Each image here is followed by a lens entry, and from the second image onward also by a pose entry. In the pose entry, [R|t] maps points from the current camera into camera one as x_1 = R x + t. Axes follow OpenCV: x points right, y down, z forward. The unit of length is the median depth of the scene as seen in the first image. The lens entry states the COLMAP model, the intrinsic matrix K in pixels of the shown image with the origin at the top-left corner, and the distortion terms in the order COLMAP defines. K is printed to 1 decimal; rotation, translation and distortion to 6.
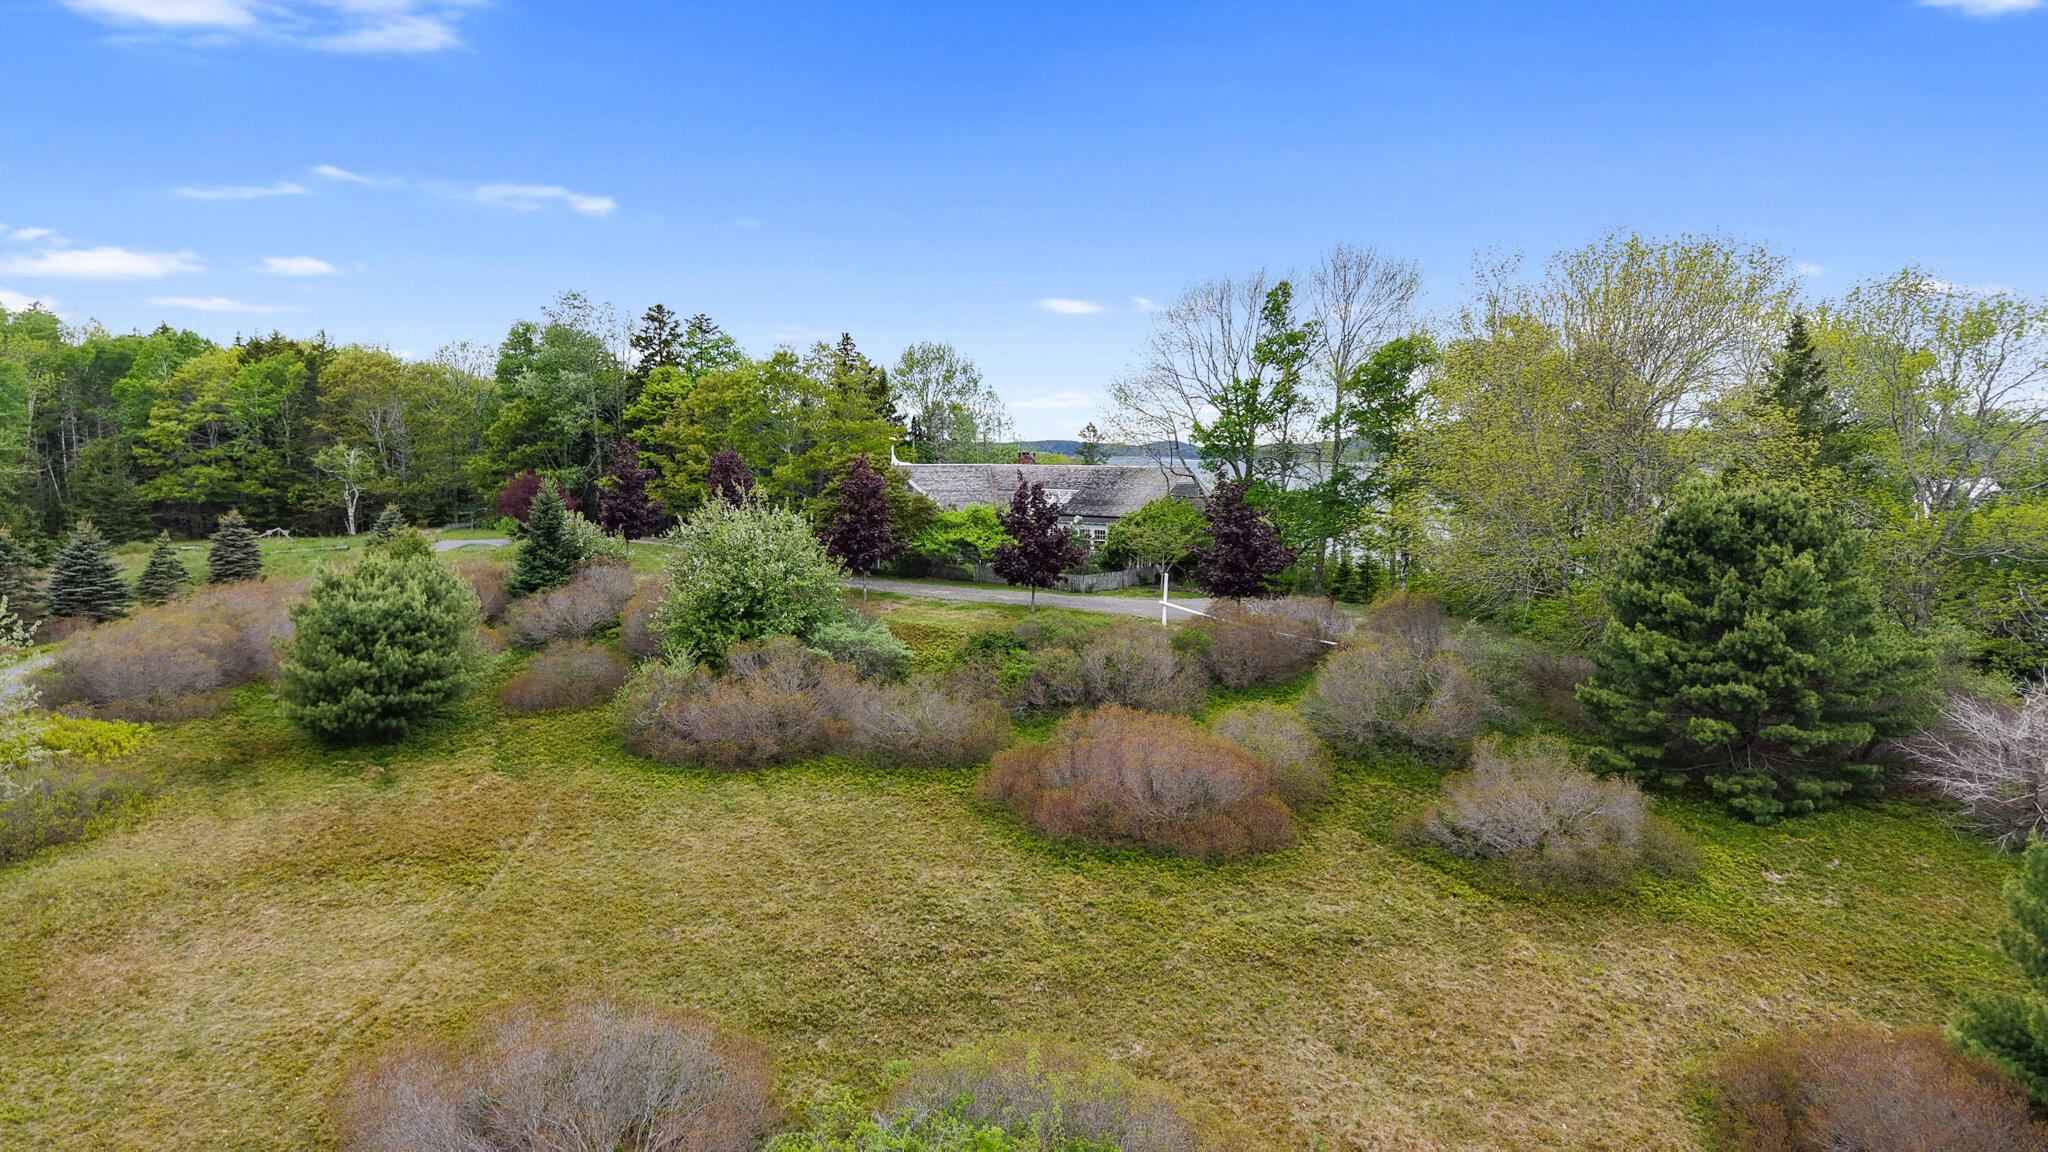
lens RADIAL K [[1384.2, 0, 1024.0], [0, 1384.2, 576.0], [0, 0, 1]] dist [0.000059, 0.004096]
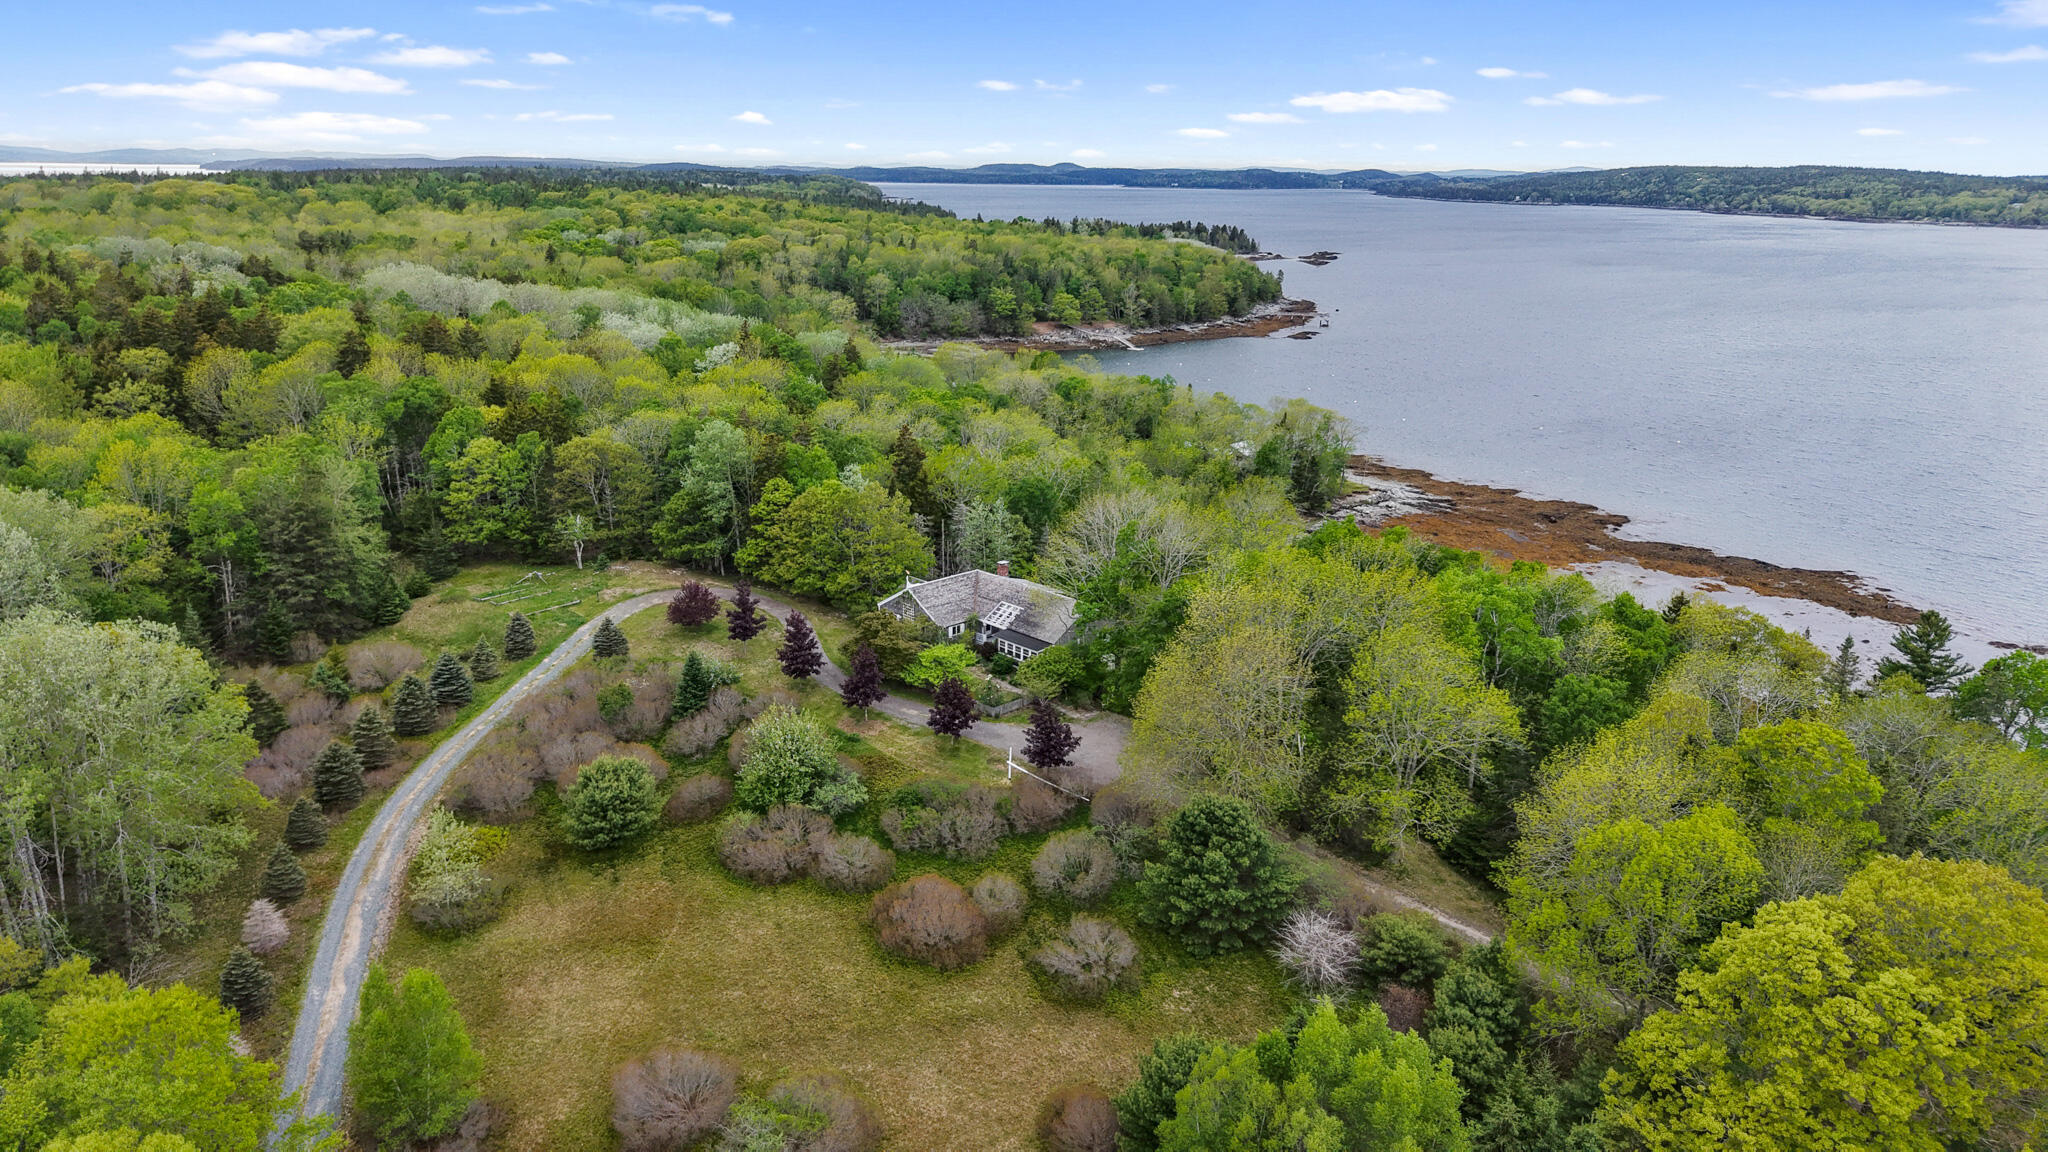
lens RADIAL K [[1374.2, 0, 1022.7], [0, 1374.2, 589.8], [0, 0, 1]] dist [0.027520, -0.034146]
pose [[0.990985, 0.043364, -0.126758, 0.470628], [-0.016894, 0.979062, 0.202859, -0.799097], [0.132900, -0.198889, 0.970969, -1.019441]]
